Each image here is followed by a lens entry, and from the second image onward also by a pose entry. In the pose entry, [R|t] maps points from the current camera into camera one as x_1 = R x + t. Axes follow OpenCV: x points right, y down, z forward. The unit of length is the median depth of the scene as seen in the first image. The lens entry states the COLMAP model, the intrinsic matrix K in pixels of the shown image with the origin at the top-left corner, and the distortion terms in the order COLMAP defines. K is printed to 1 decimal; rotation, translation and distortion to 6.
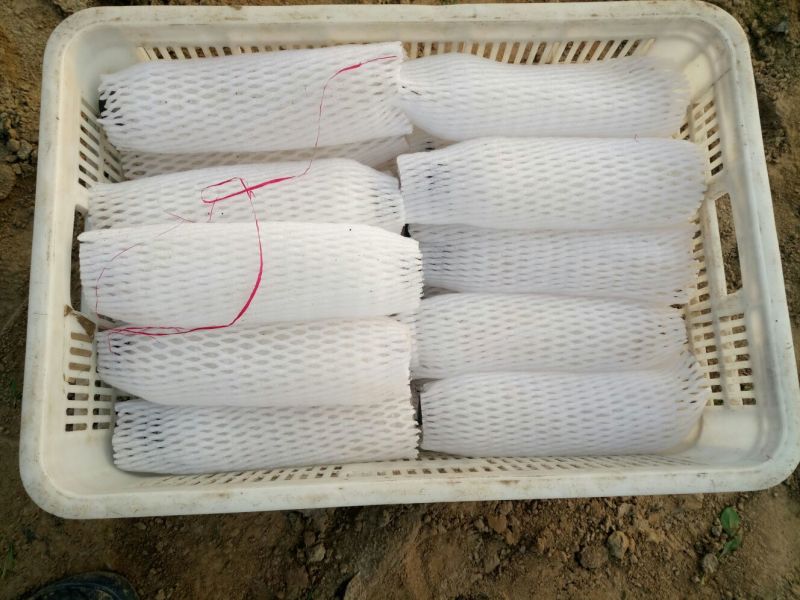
lens RADIAL K [[591.1, 0, 400.0], [0, 591.1, 300.0], [0, 0, 1]] dist [0.004807, 0.002223]
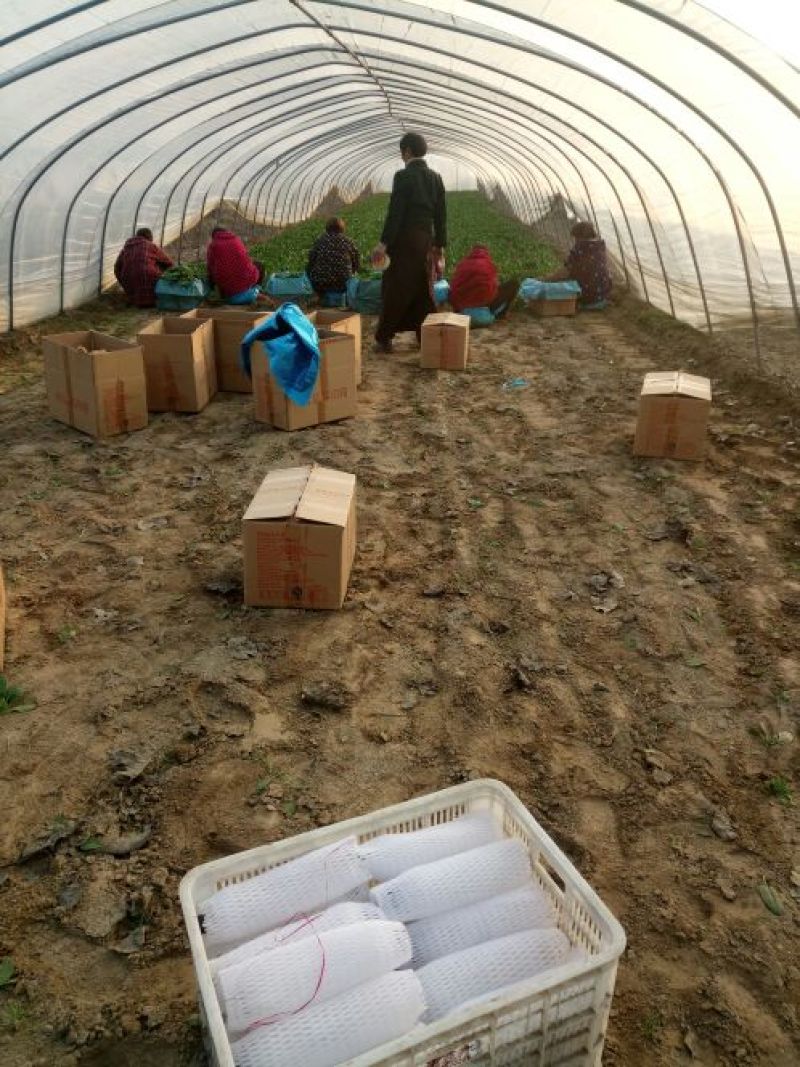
lens RADIAL K [[811.2, 0, 400.0], [0, 811.2, 533.5], [0, 0, 1]] dist [-0.024526, 0.039704]
pose [[0.929490, -0.173380, 0.325558, -0.531364], [0.367315, 0.515485, -0.774180, 1.138864], [-0.033593, 0.839175, 0.542823, -1.255349]]
